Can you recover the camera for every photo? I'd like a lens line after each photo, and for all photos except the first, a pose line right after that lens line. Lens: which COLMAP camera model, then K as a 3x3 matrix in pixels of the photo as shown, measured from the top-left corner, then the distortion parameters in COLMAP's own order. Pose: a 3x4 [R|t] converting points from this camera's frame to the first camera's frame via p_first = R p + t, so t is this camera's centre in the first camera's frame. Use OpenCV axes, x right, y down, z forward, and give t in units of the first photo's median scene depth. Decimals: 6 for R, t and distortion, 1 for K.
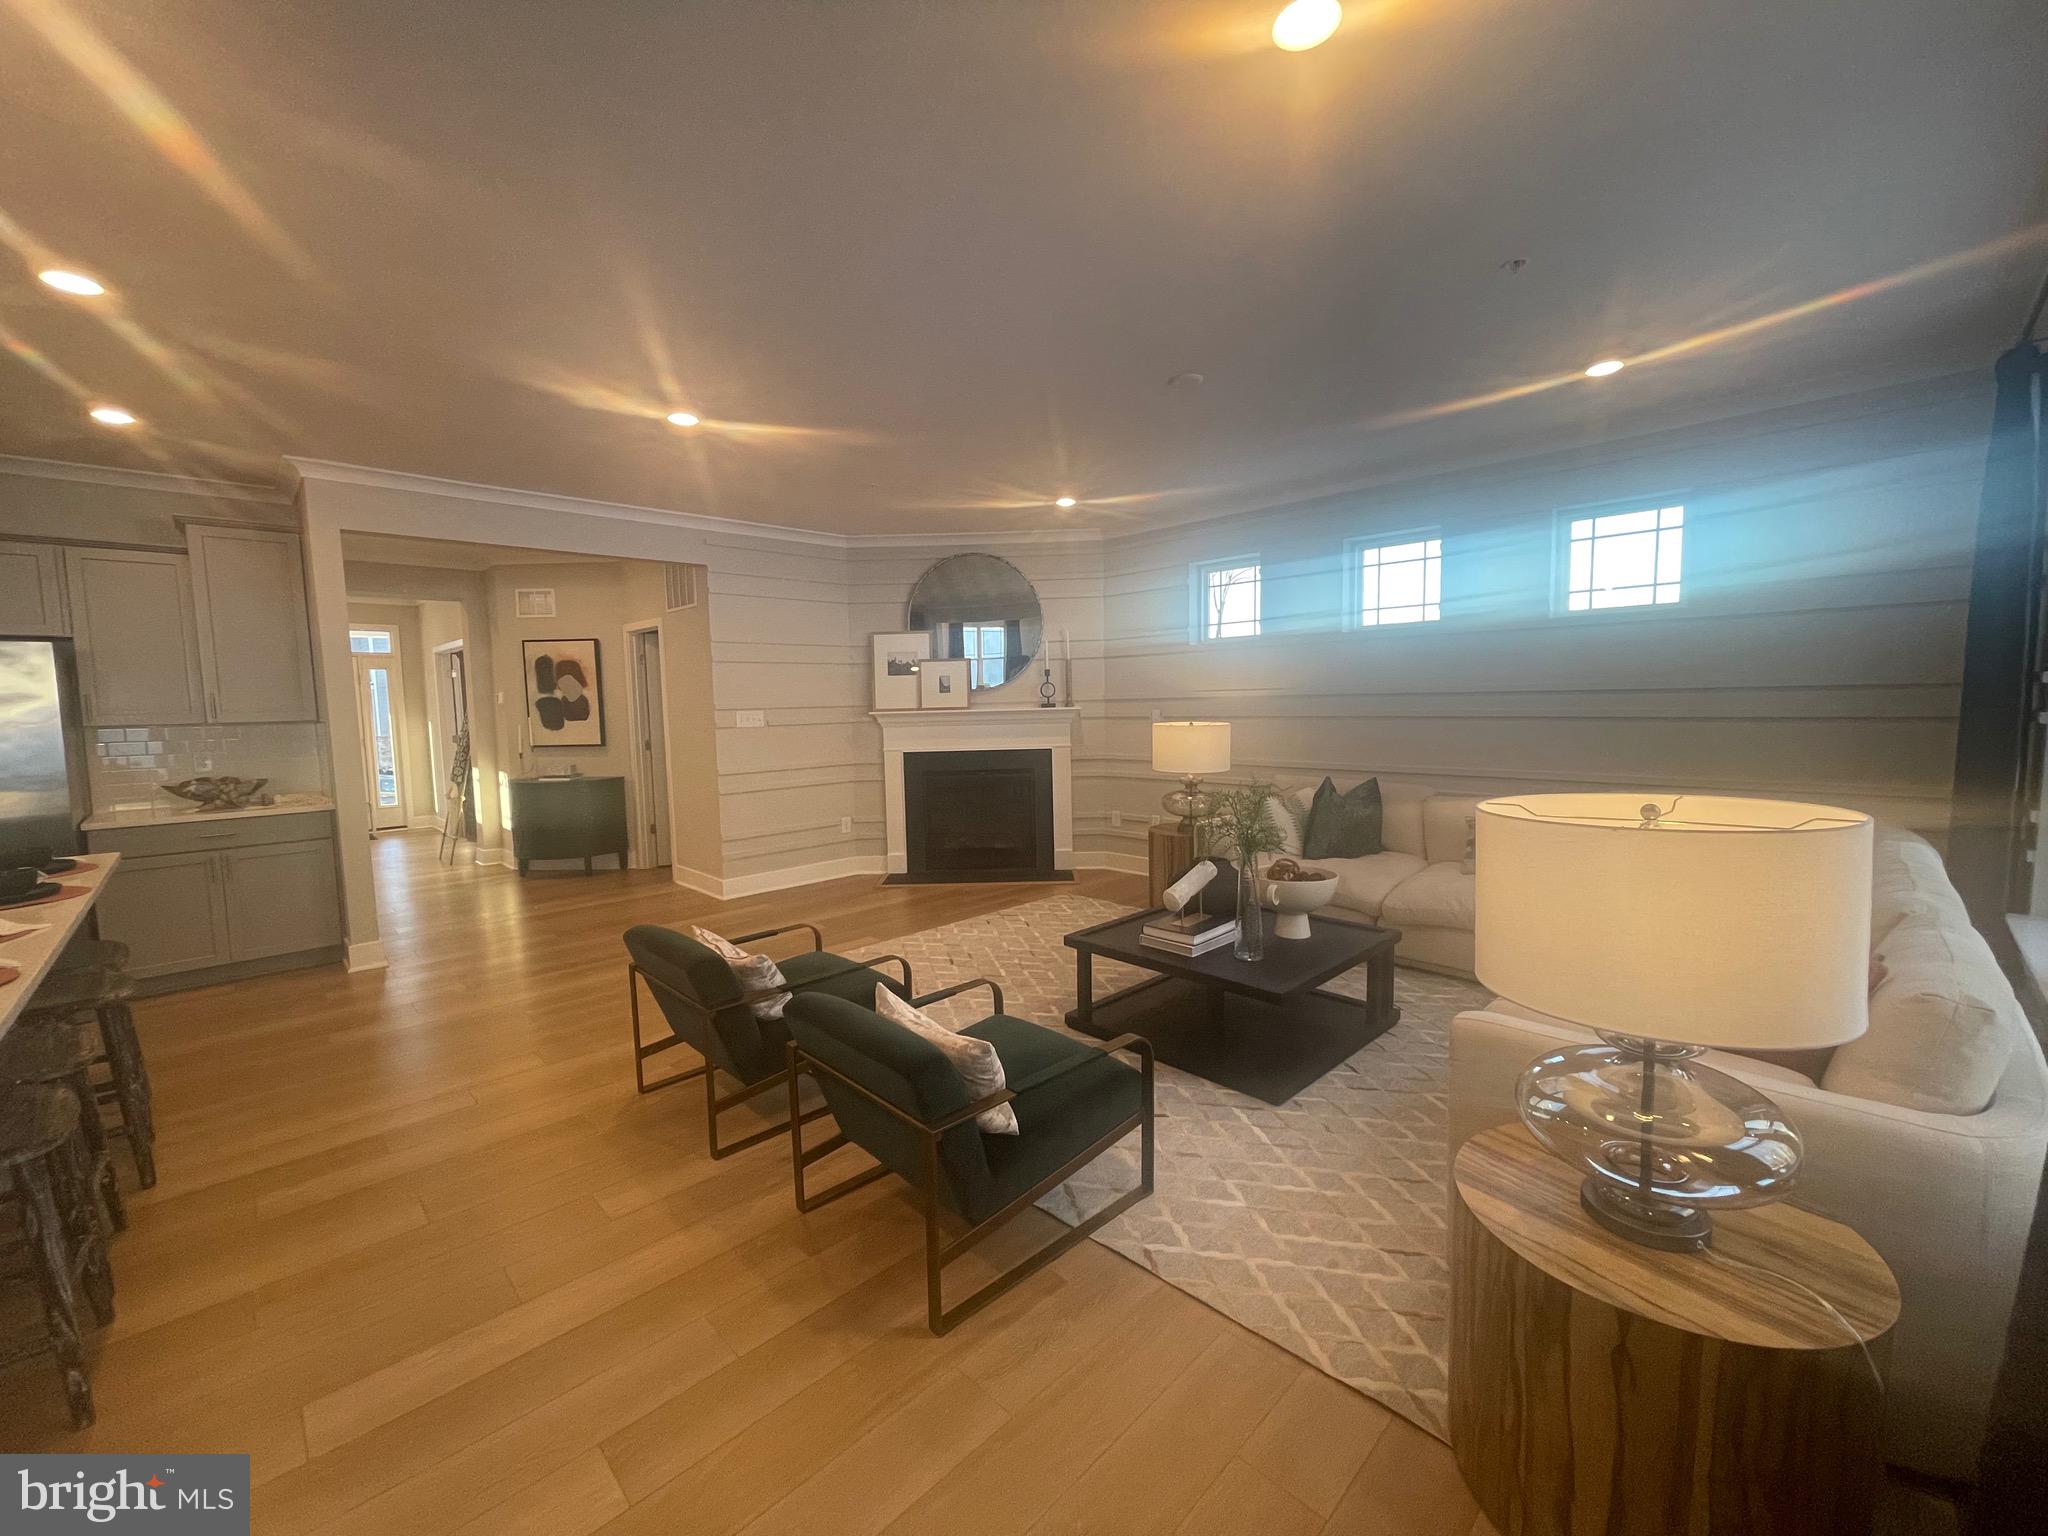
lens RADIAL K [[827.1, 0, 1021.7], [0, 827.1, 769.1], [0, 0, 1]] dist [0.006199, -0.000176]
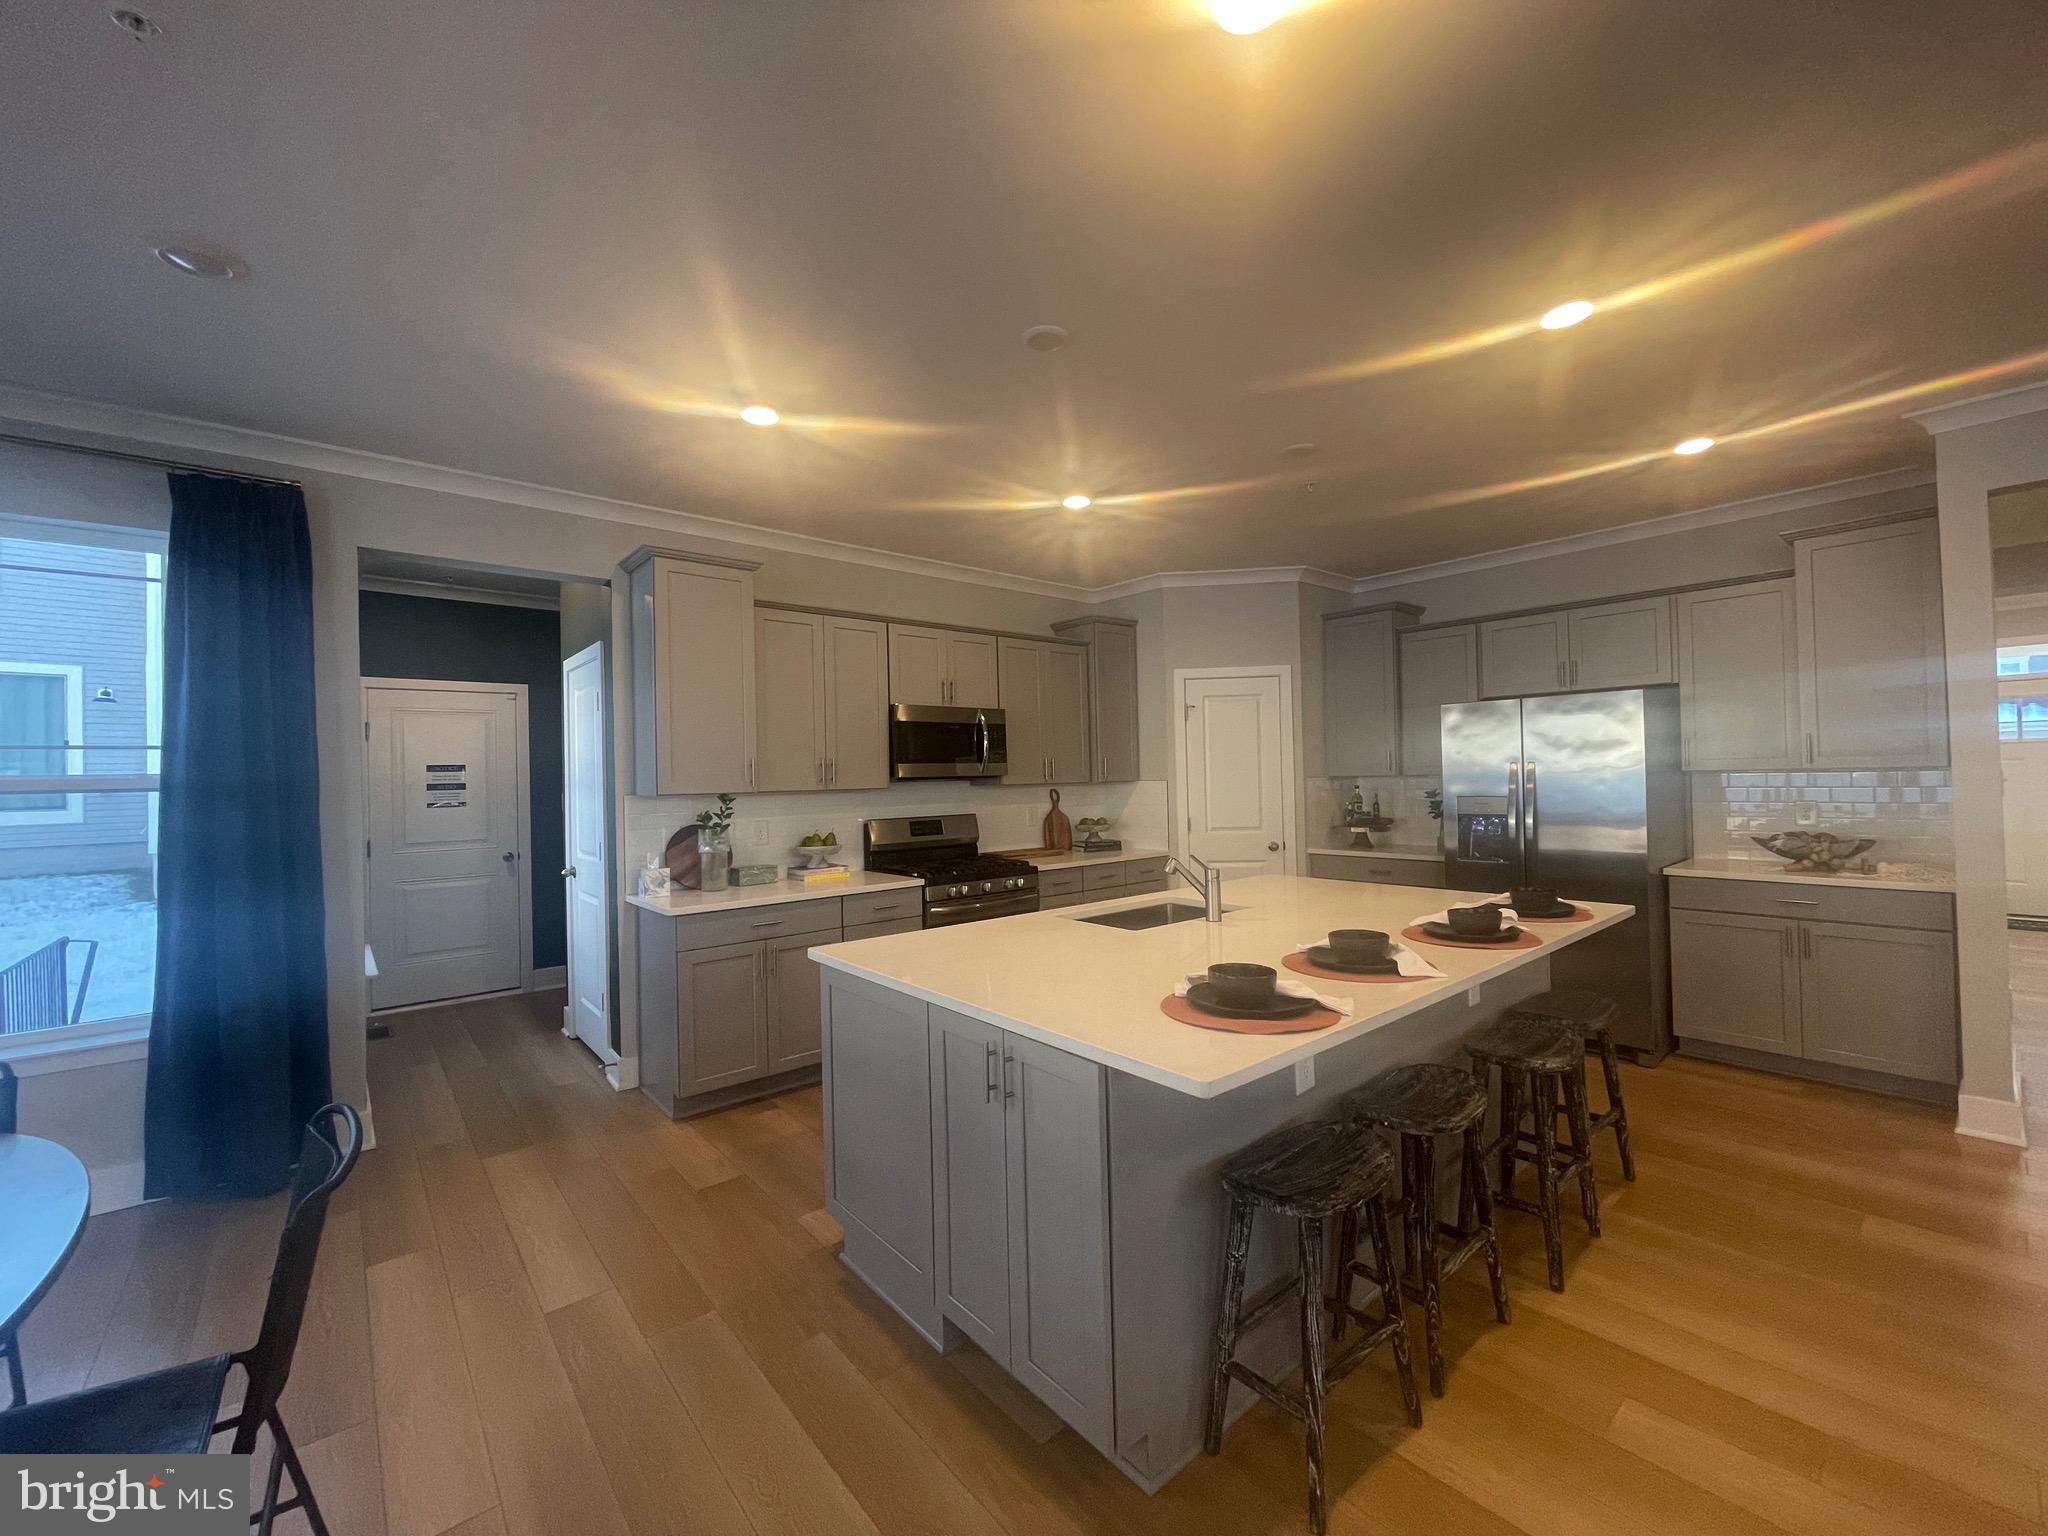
lens RADIAL K [[827.1, 0, 1021.9], [0, 827.1, 766.3], [0, 0, 1]] dist [0.006199, -0.000176]
pose [[-0.068909, 0.003913, -0.997615, -0.074508], [-0.061526, 0.998072, 0.008164, -0.015322], [0.995724, 0.061942, -0.068535, 0.264364]]
